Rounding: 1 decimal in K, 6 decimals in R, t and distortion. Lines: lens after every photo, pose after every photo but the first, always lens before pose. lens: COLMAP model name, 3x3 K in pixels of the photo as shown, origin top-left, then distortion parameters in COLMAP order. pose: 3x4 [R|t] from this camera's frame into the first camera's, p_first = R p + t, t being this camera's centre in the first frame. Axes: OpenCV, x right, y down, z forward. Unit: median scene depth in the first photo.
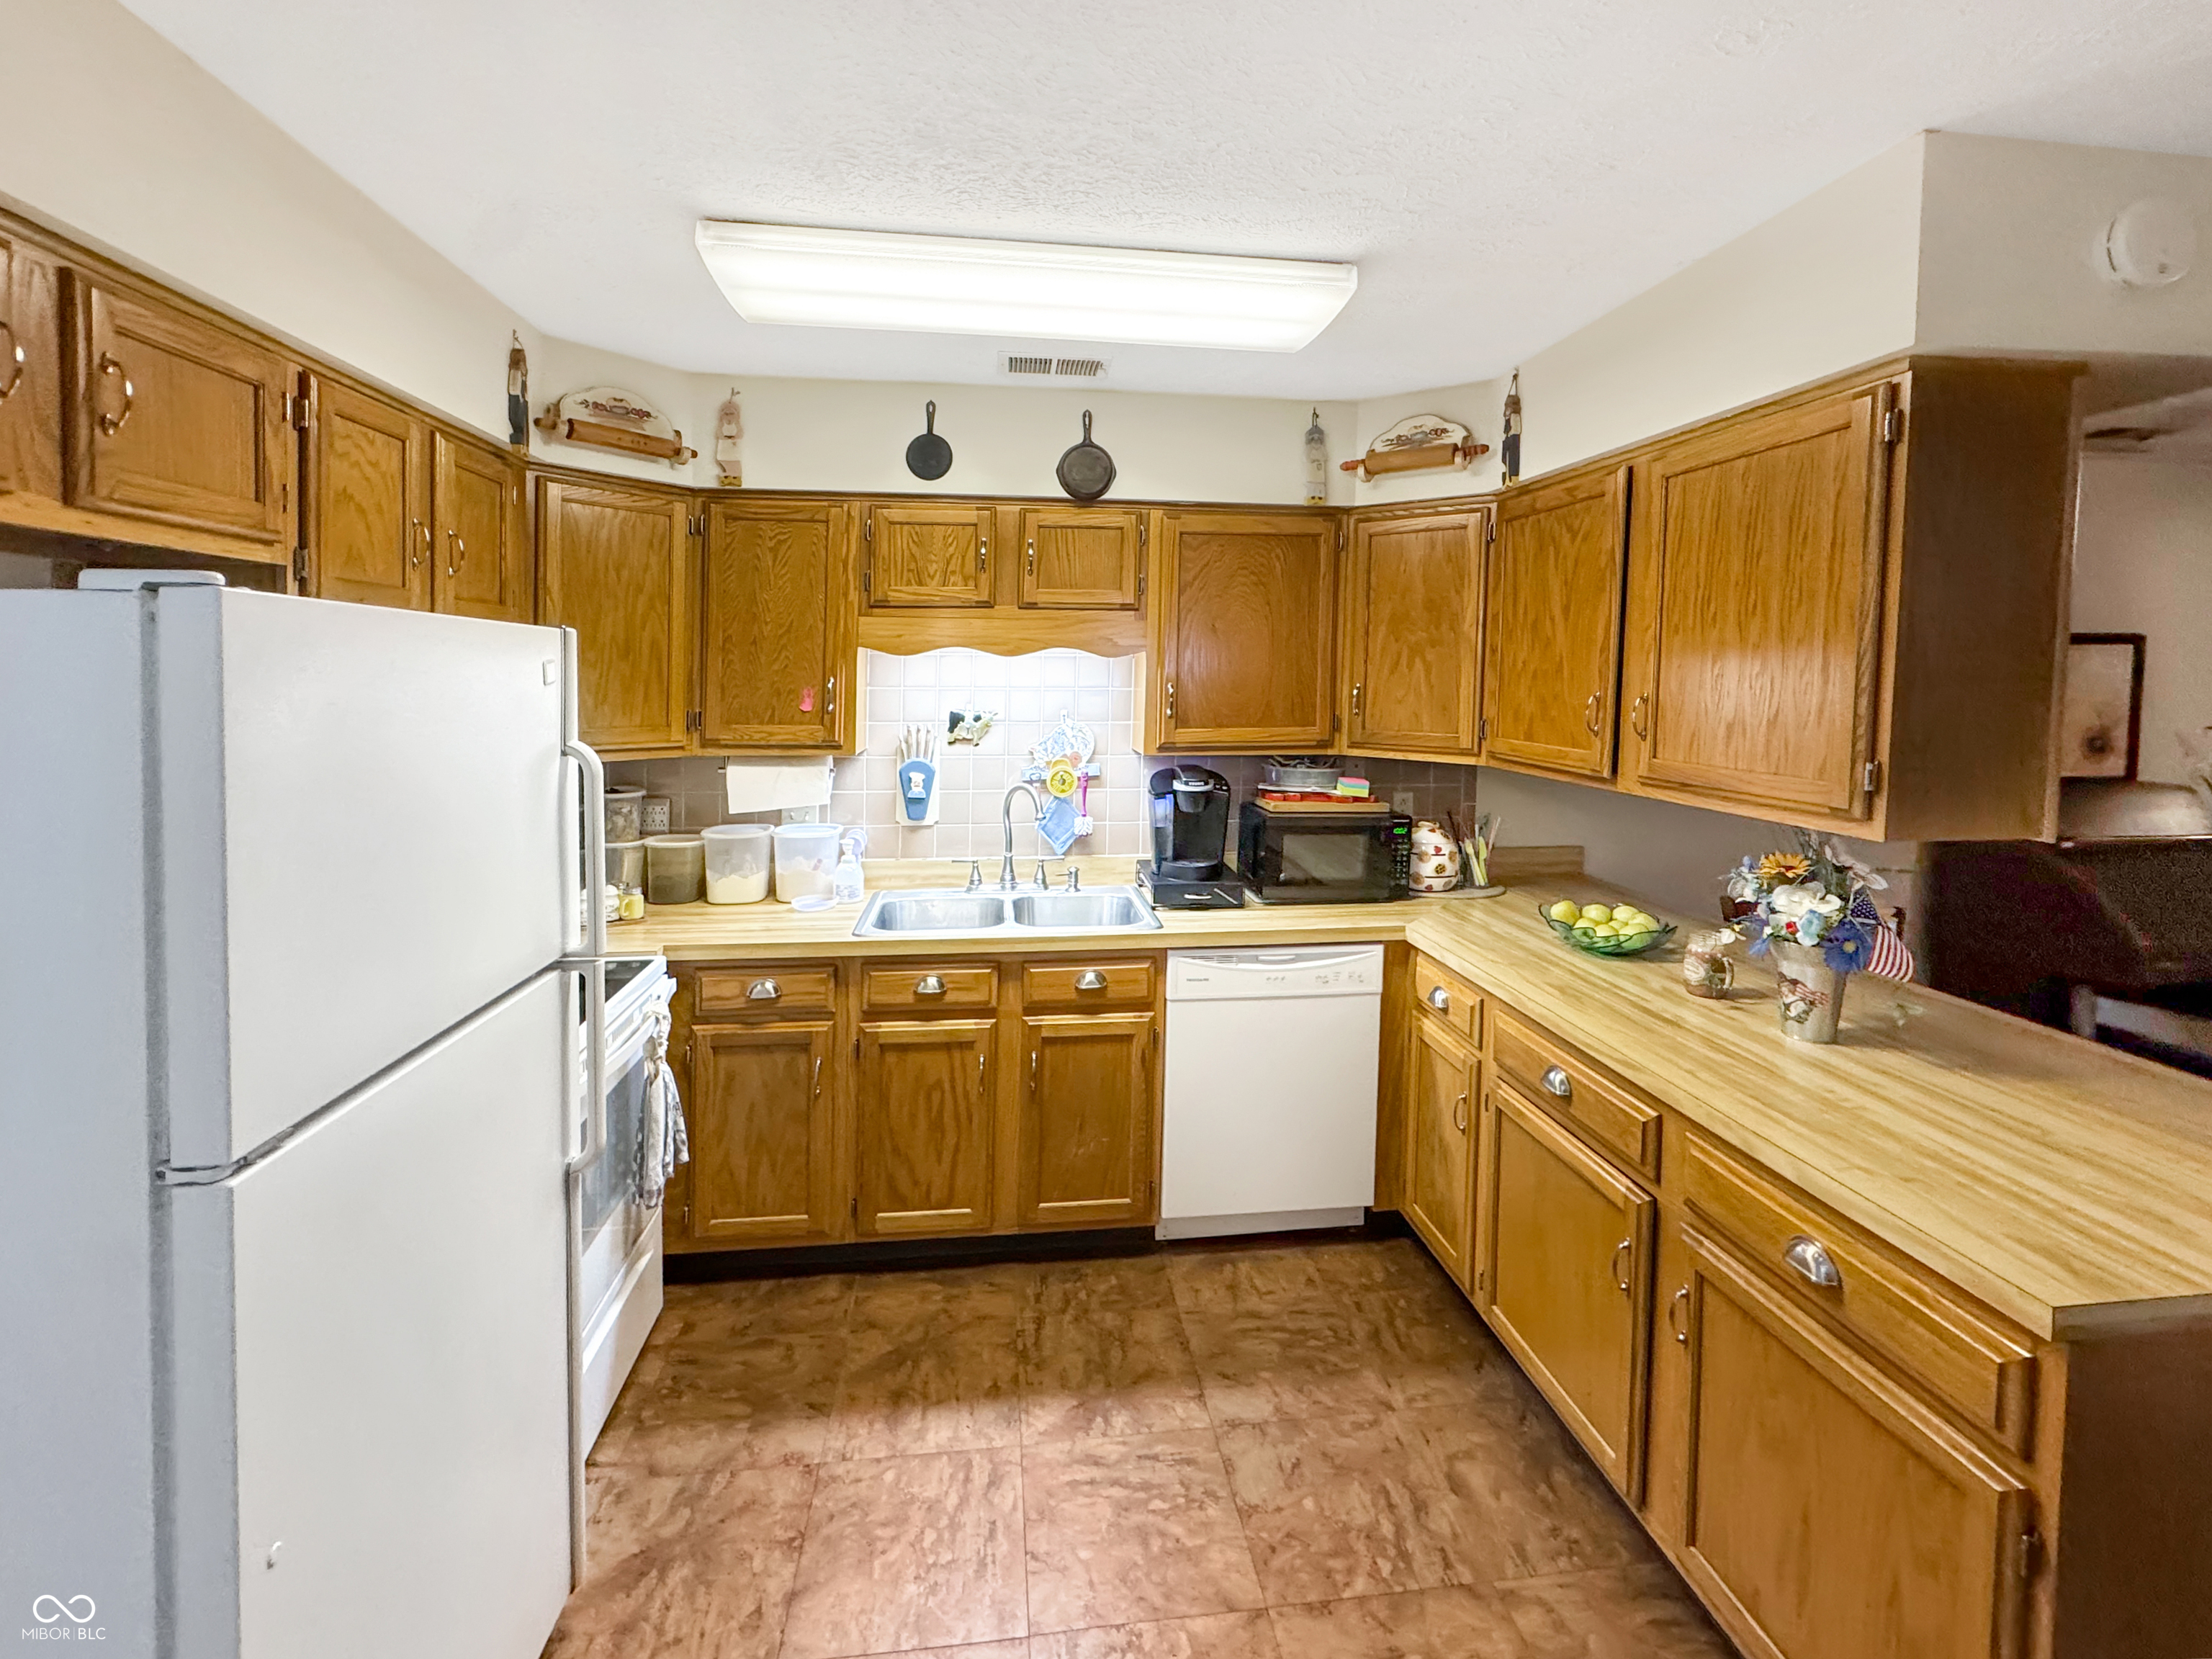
lens RADIAL K [[1029.7, 0, 1162.2], [0, 1029.7, 724.4], [0, 0, 1]] dist [-0.002150, 0.000050]
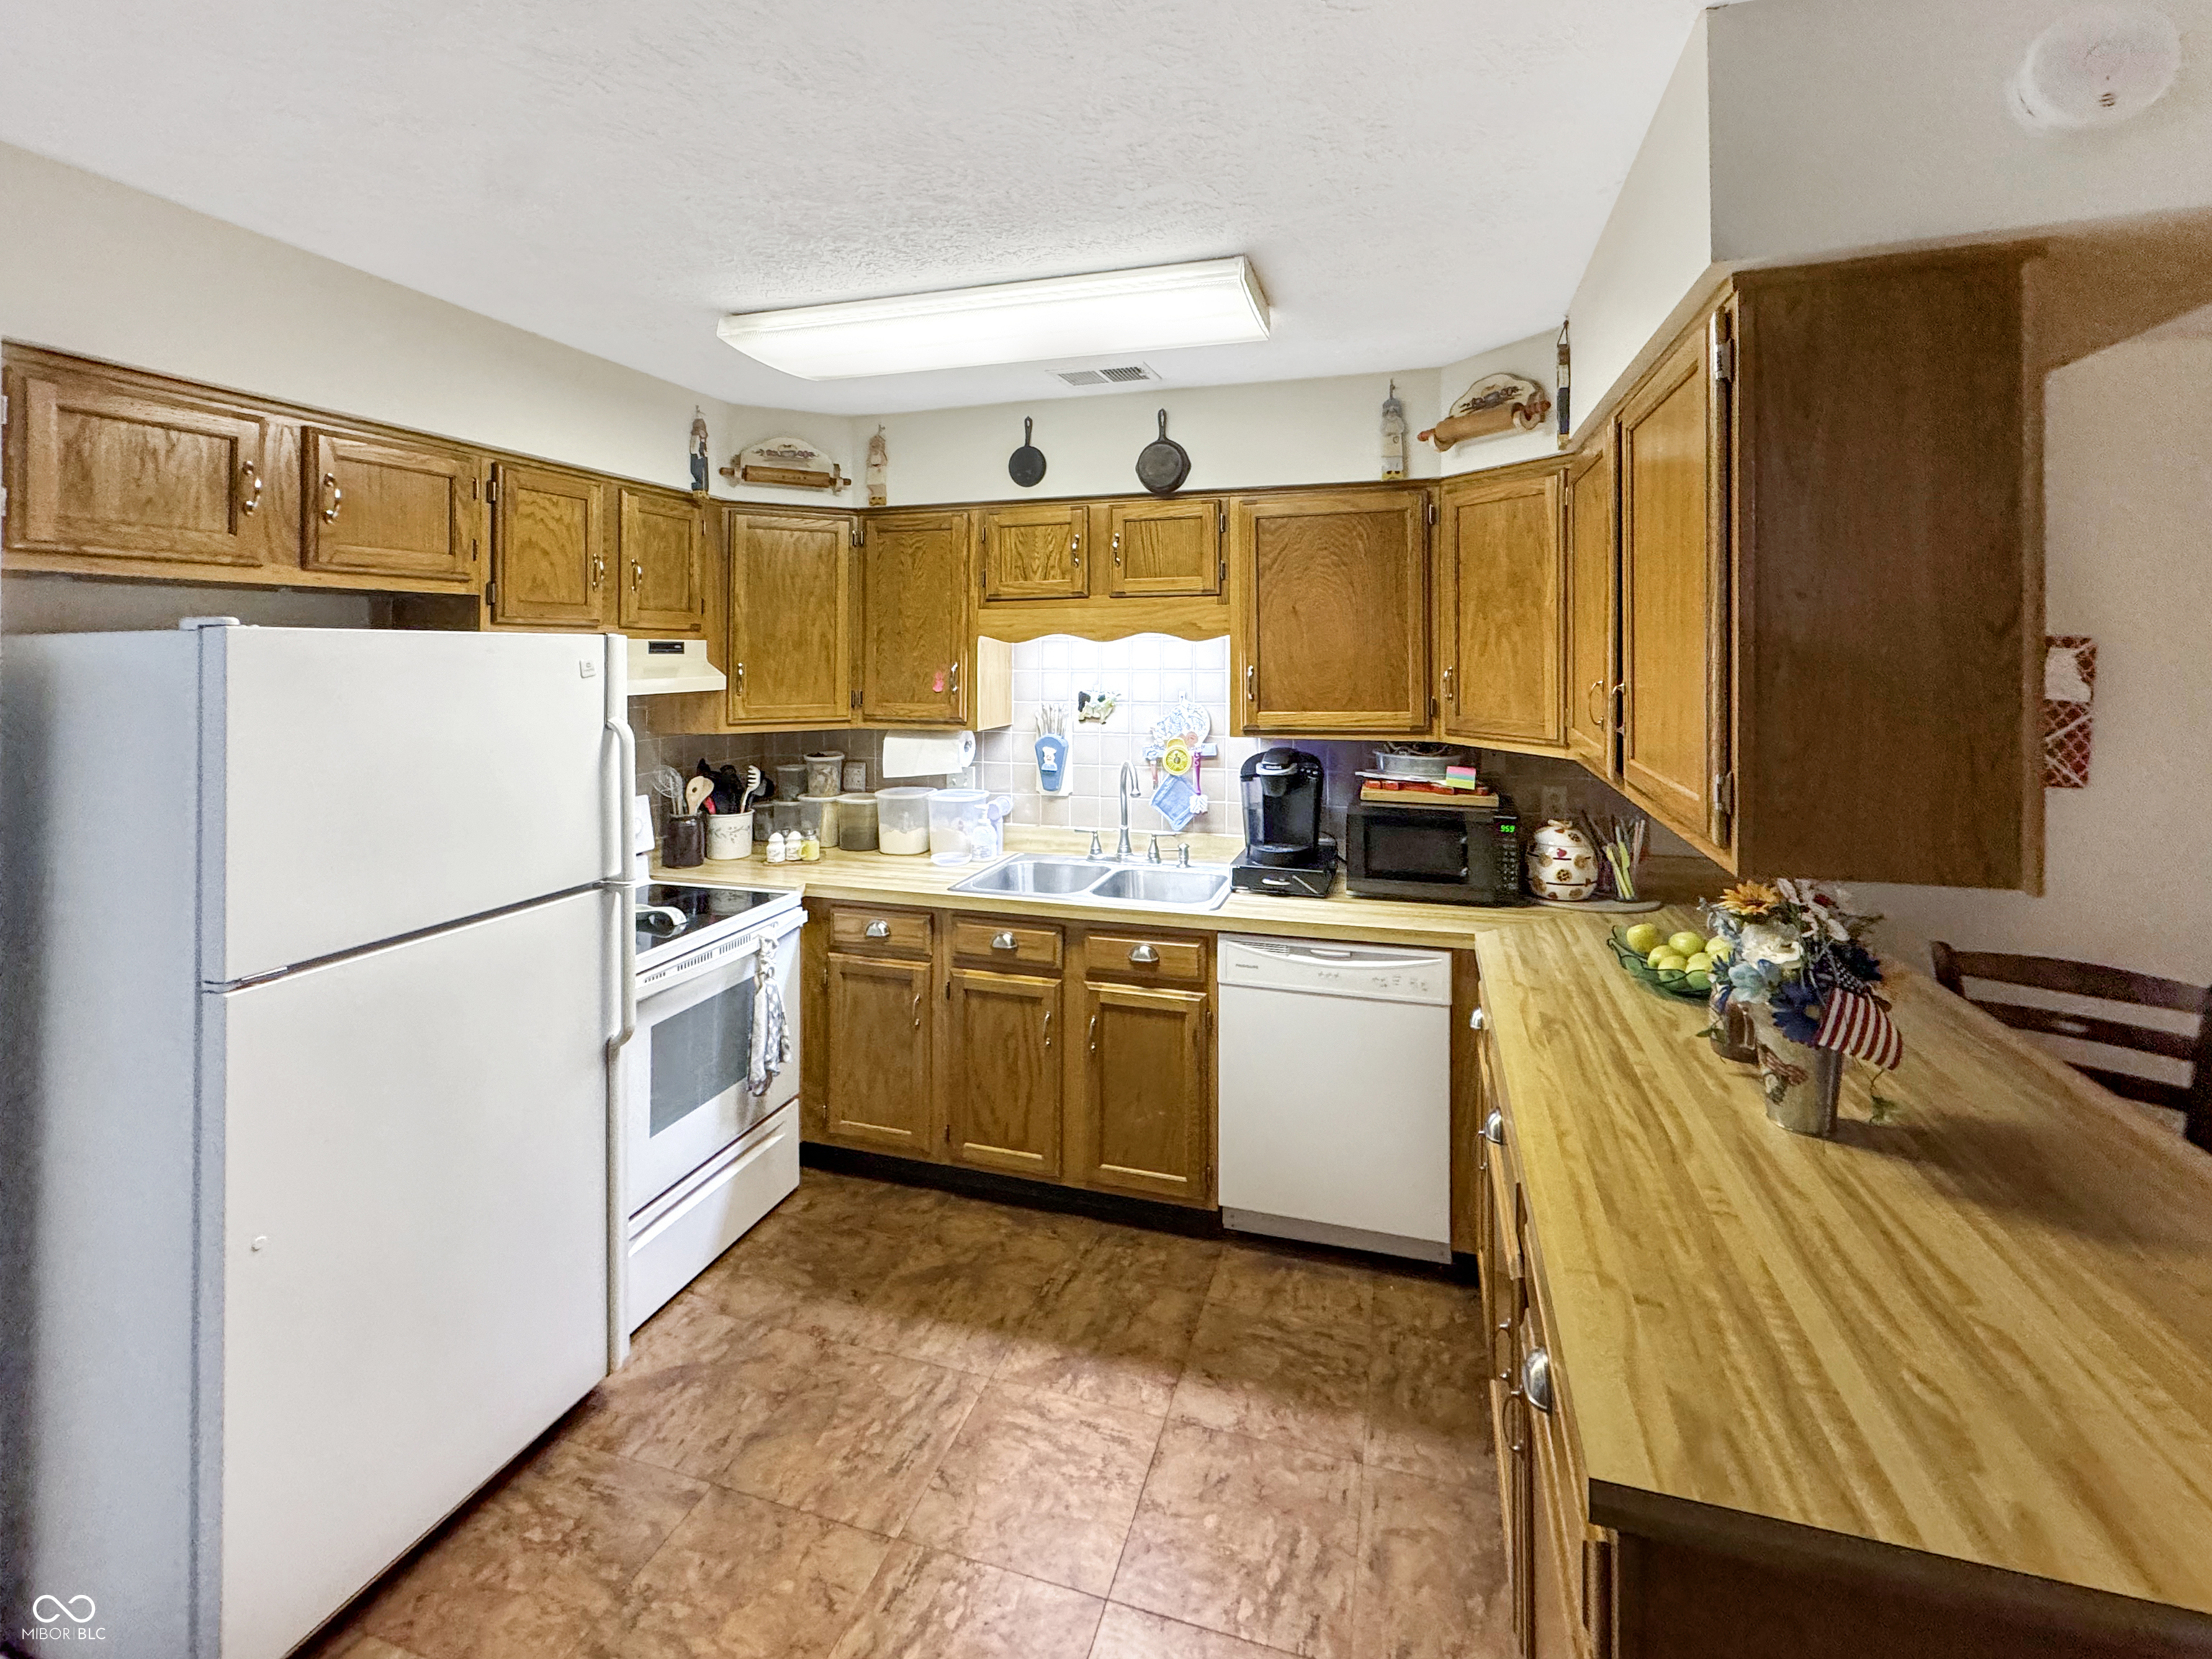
lens RADIAL K [[1029.7, 0, 1133.9], [0, 1029.7, 647.2], [0, 0, 1]] dist [-0.002150, 0.000050]
pose [[0.903868, -0.010988, -0.427670, 0.373565], [-0.009339, 0.998925, -0.045402, -0.013185], [0.427709, 0.045032, 0.902794, 0.044970]]
